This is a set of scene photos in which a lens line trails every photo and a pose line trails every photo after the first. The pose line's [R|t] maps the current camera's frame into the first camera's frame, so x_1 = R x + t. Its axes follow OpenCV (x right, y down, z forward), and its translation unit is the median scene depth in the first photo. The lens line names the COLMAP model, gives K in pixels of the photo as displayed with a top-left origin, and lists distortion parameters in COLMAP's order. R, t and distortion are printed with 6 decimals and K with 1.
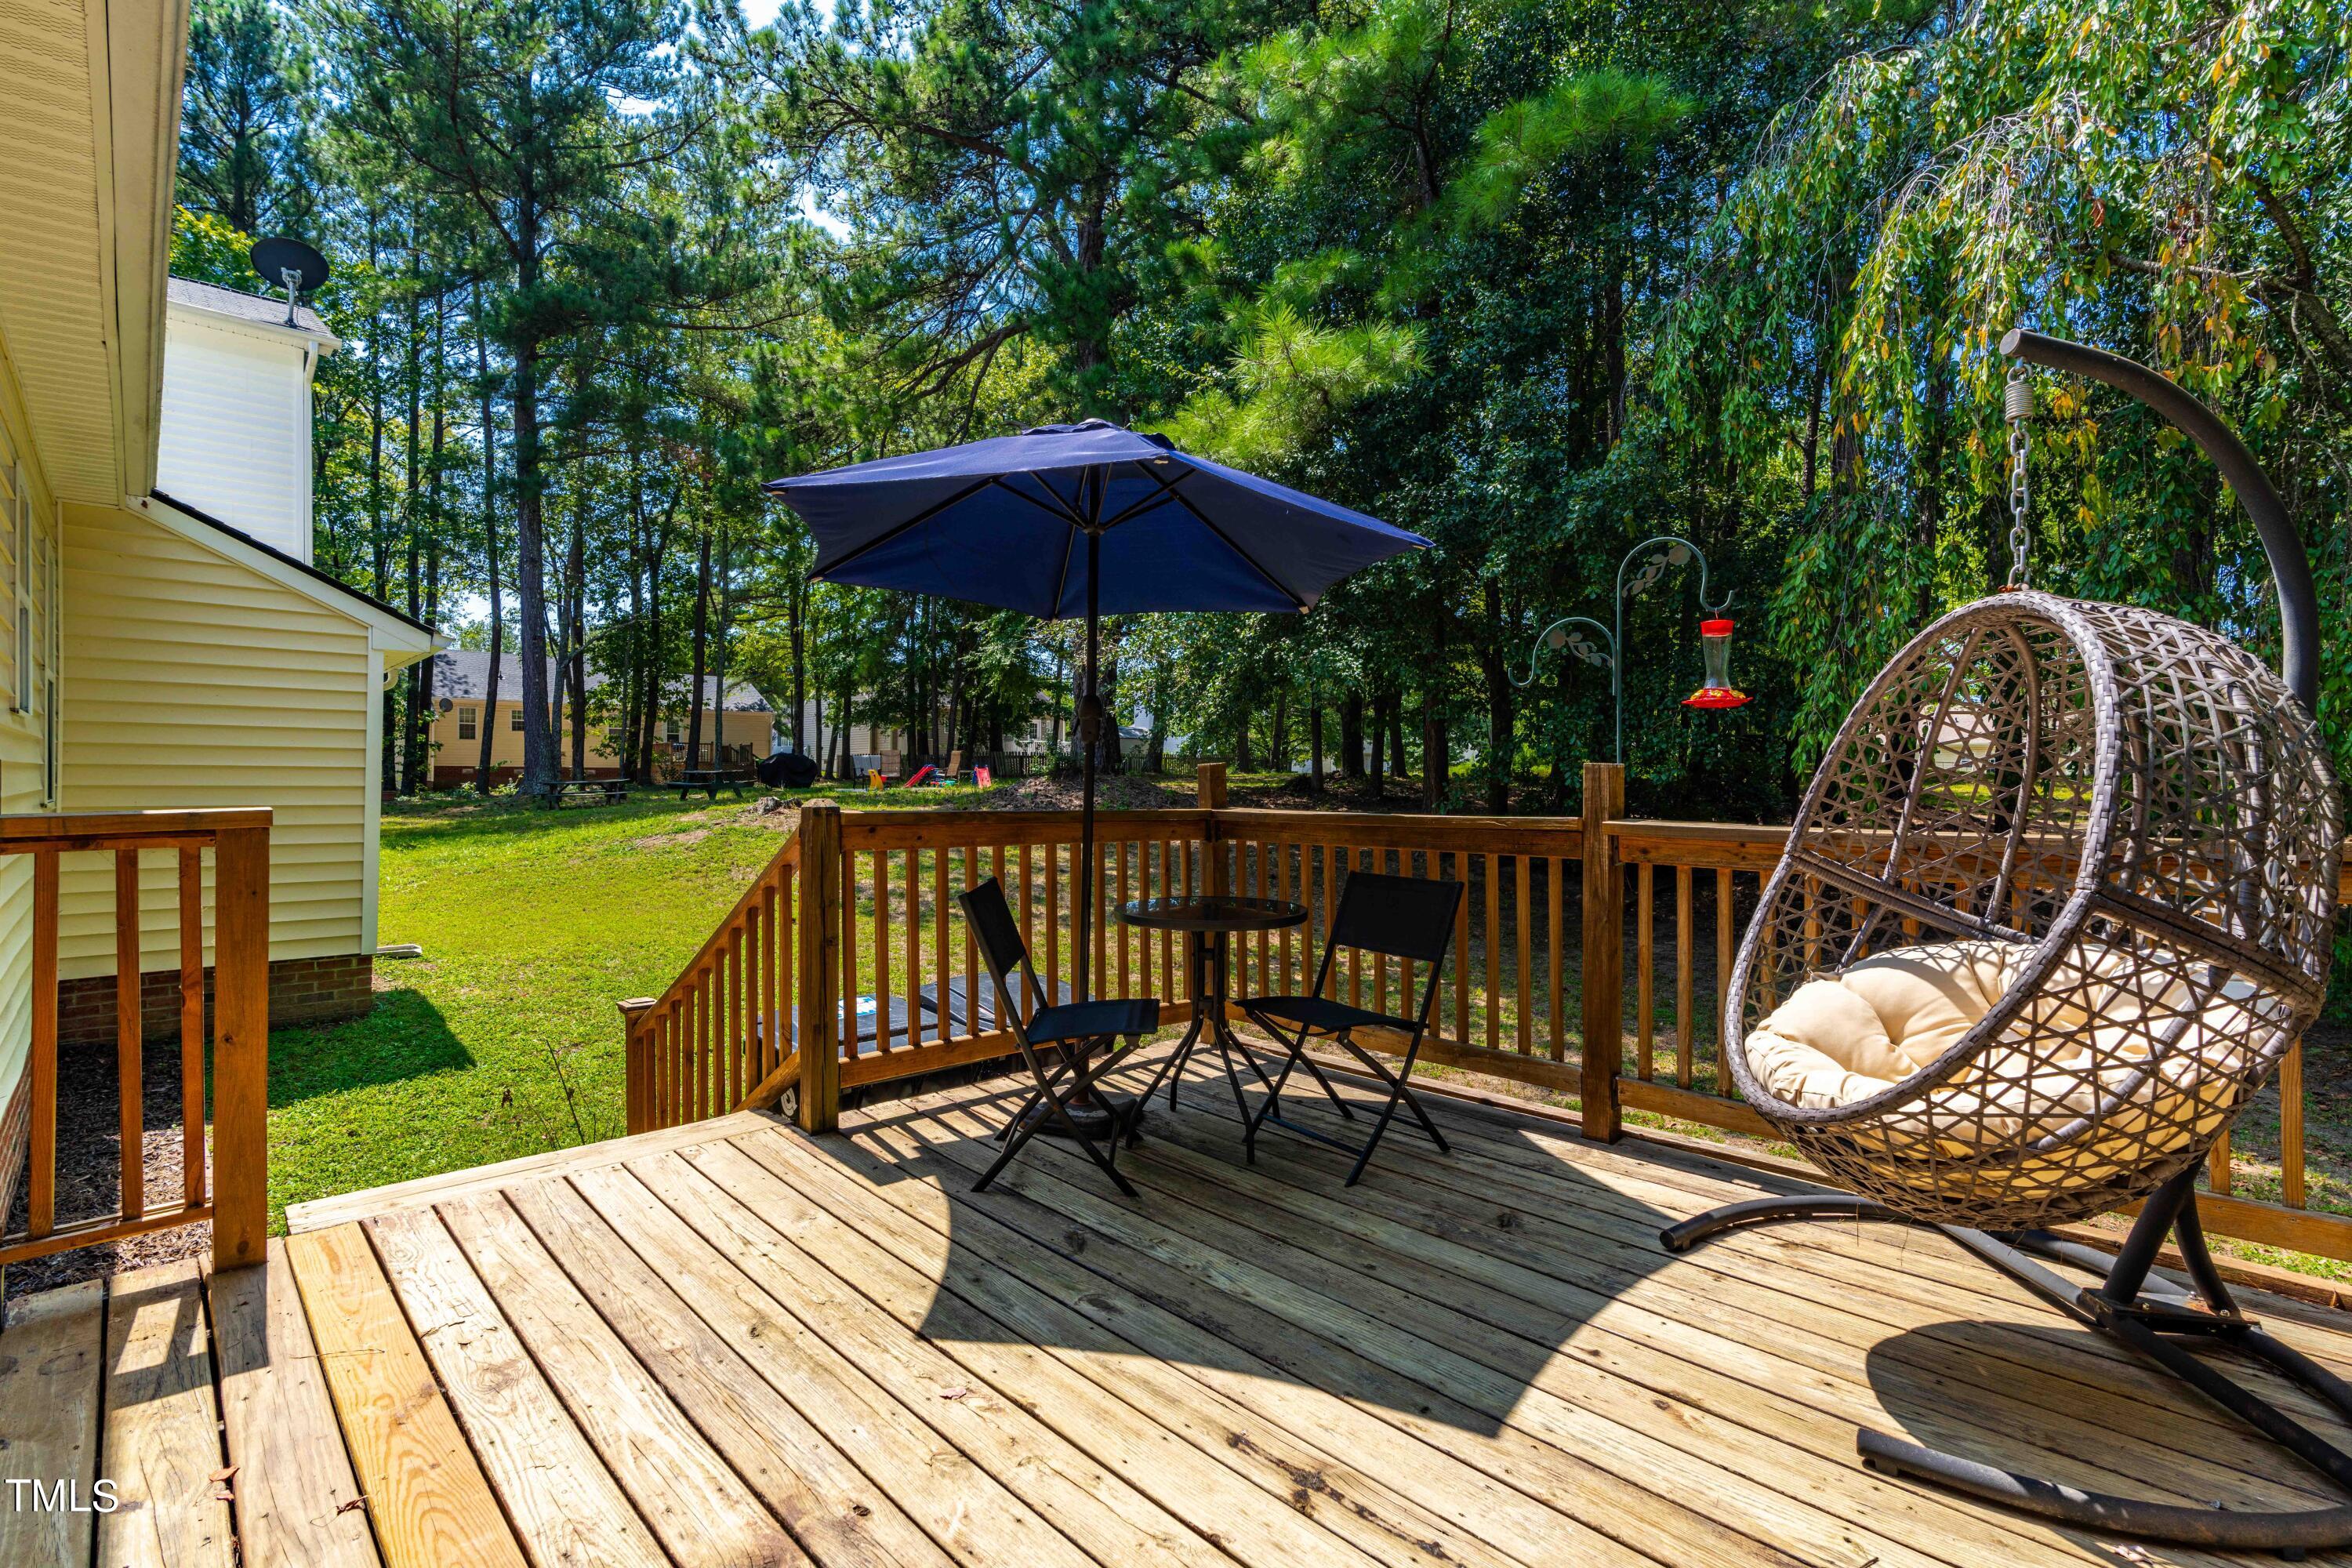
lens RADIAL K [[1063.6, 0, 1161.7], [0, 1063.6, 790.1], [0, 0, 1]] dist [0.003978, 0.001856]
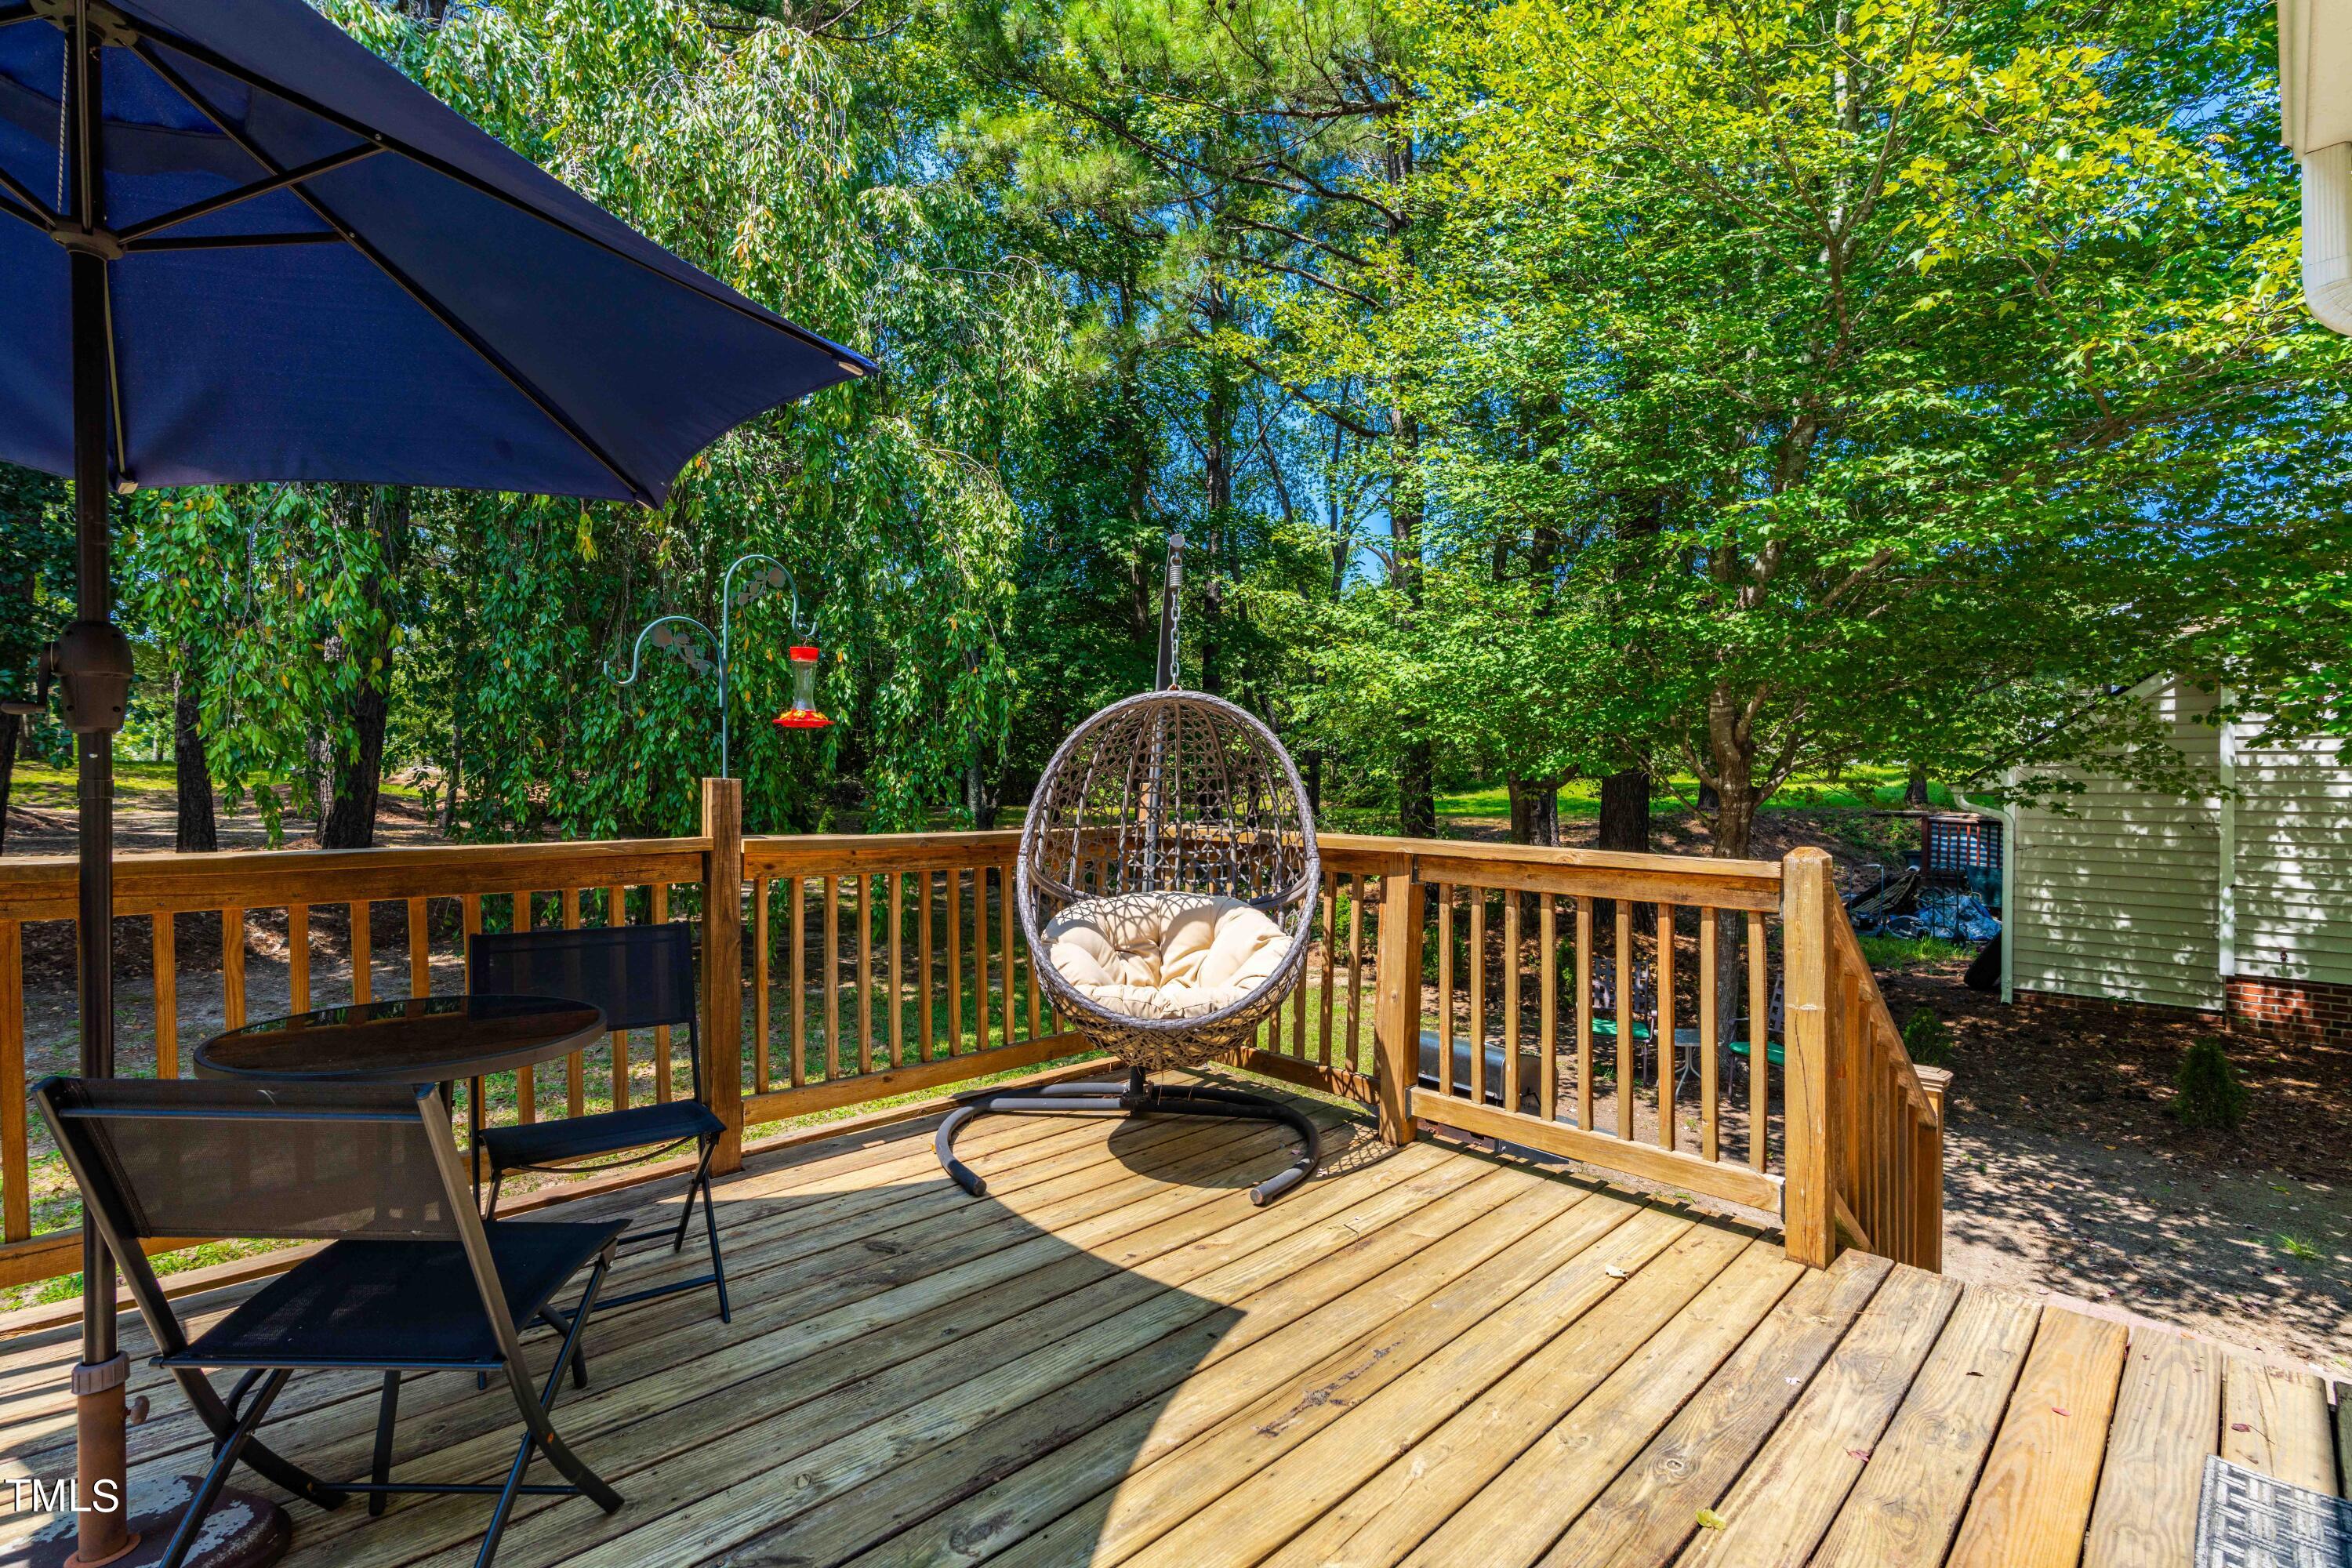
lens RADIAL K [[1063.6, 0, 1168.1], [0, 1063.6, 786.6], [0, 0, 1]] dist [0.003978, 0.001856]
pose [[0.010776, -0.005440, 0.999927, -0.527140], [0.000771, 0.999985, 0.005432, -0.023652], [-0.999942, 0.000713, 0.010780, 0.577091]]
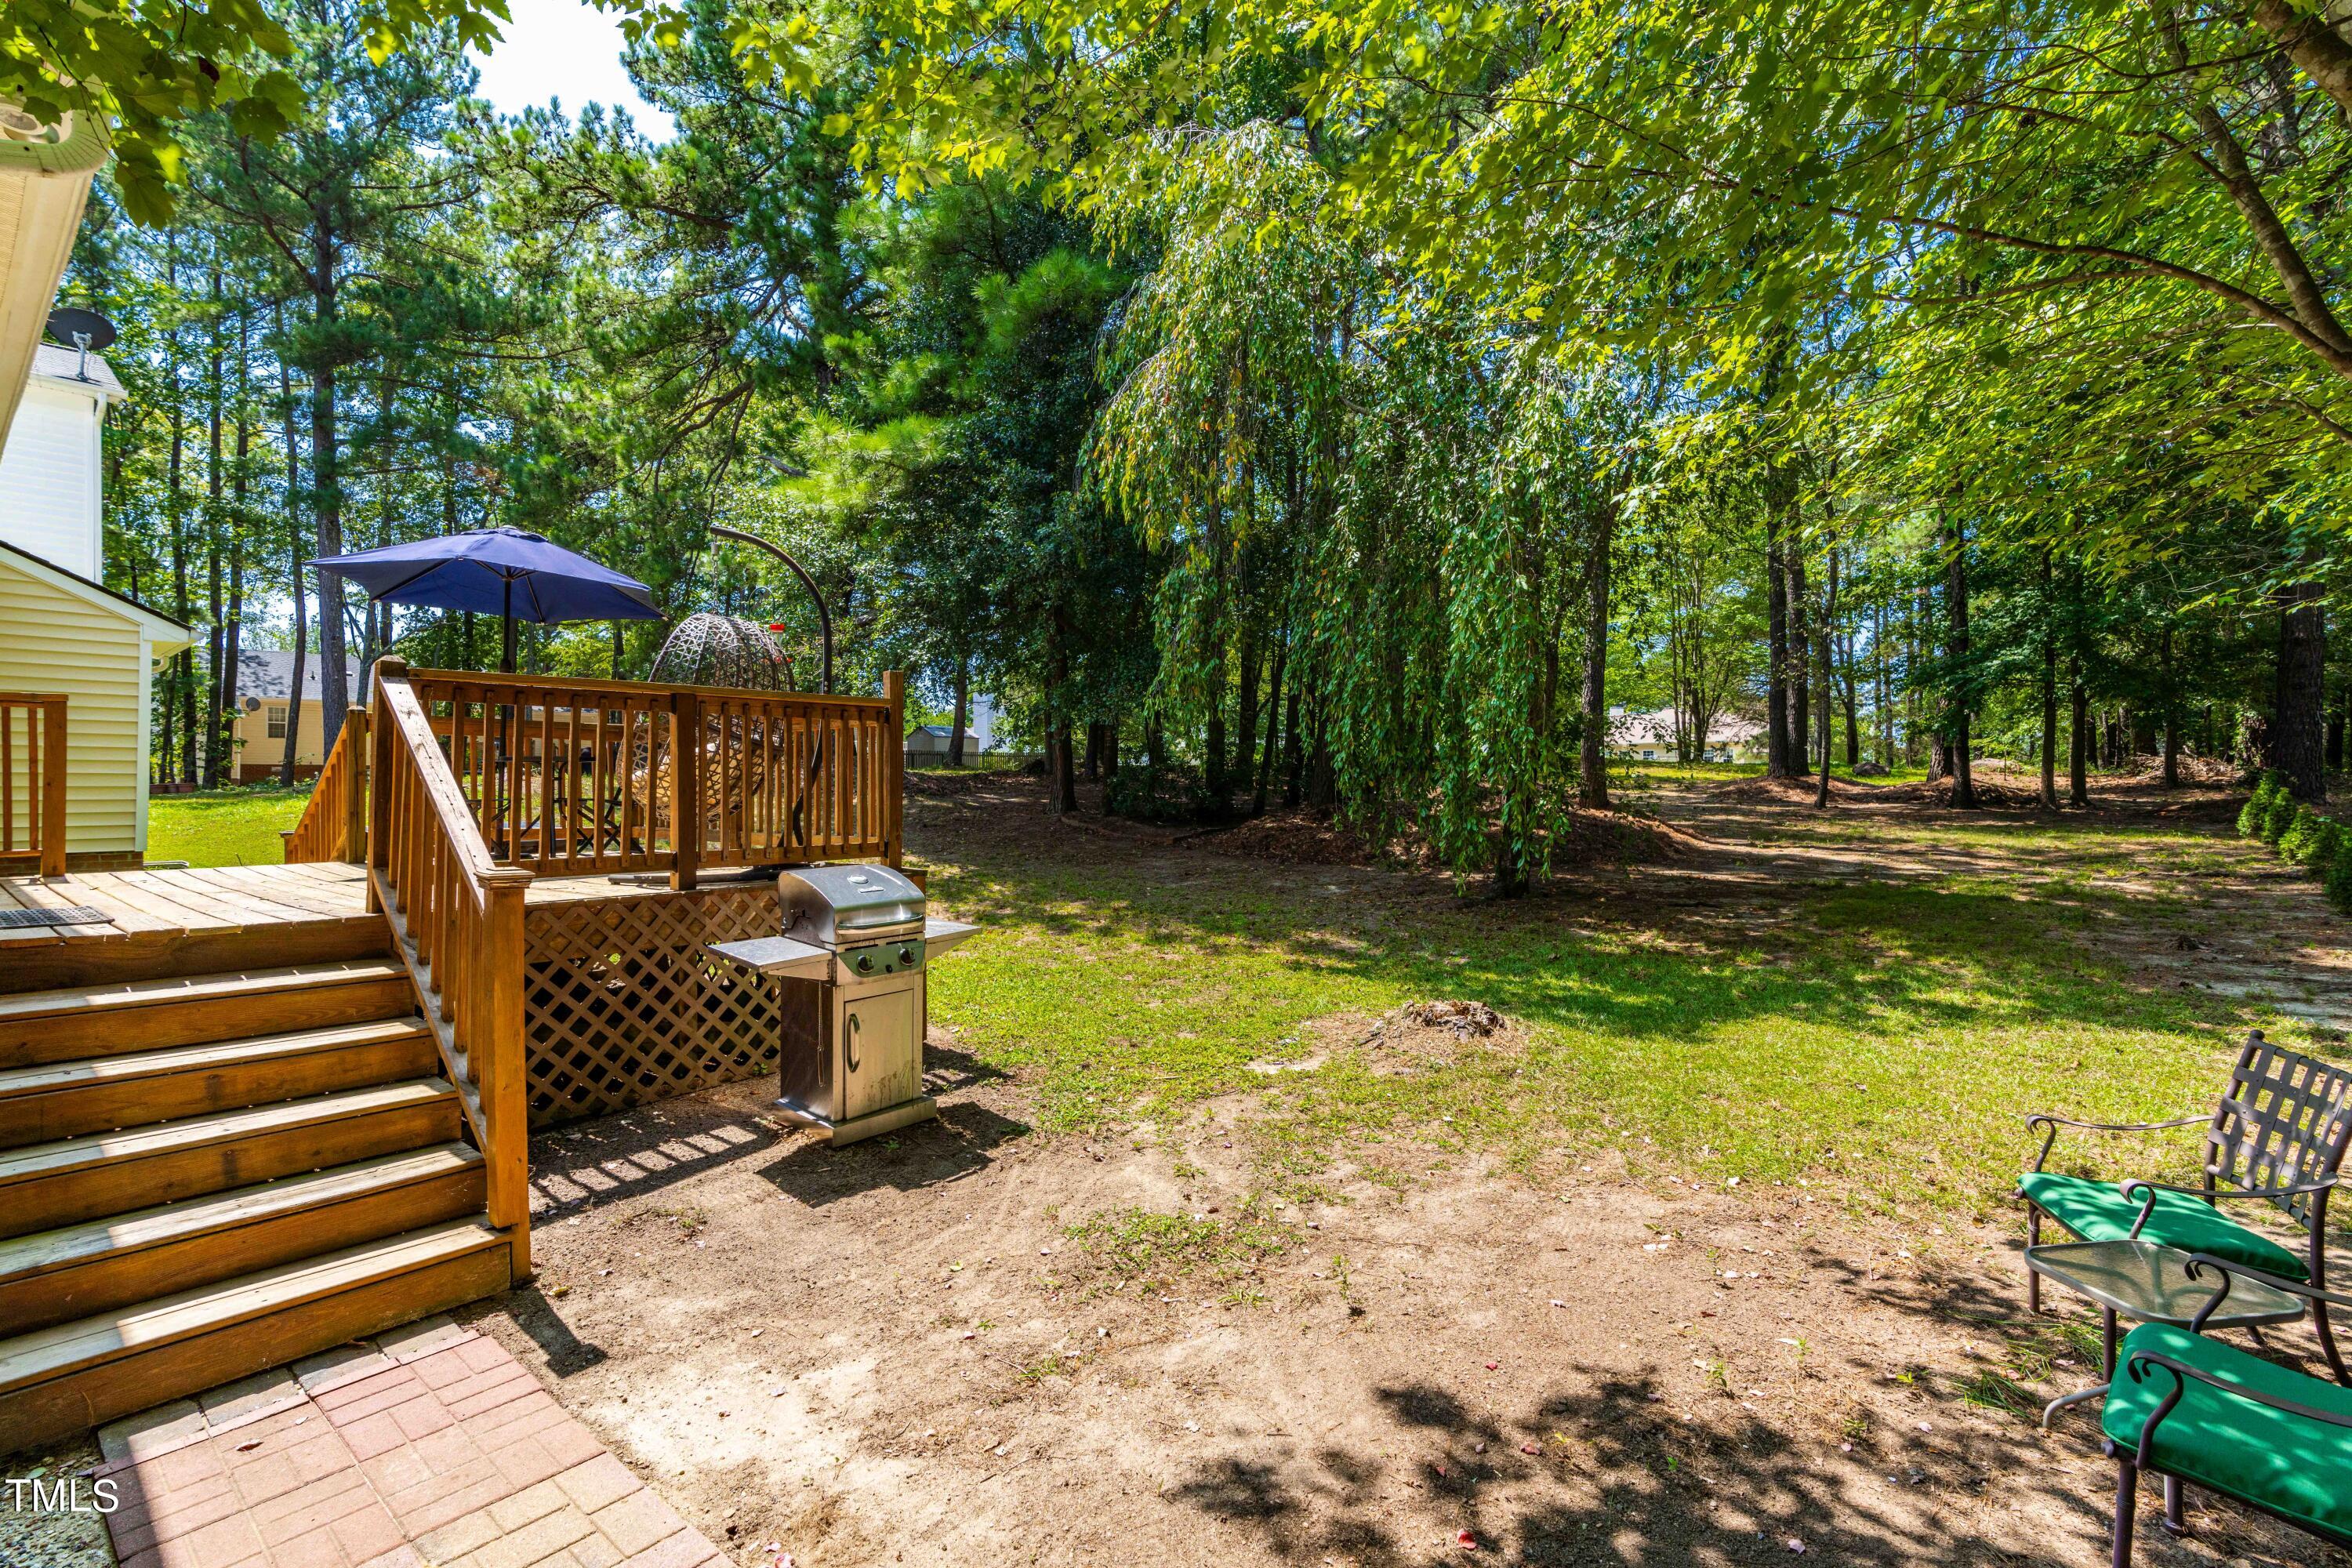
lens RADIAL K [[1063.6, 0, 1159.3], [0, 1063.6, 787.2], [0, 0, 1]] dist [0.003978, 0.001856]
pose [[0.994770, -0.009805, 0.101669, 0.136224], [0.010673, 0.999911, -0.007998, 0.026250], [-0.101582, 0.009042, 0.994786, -0.164368]]
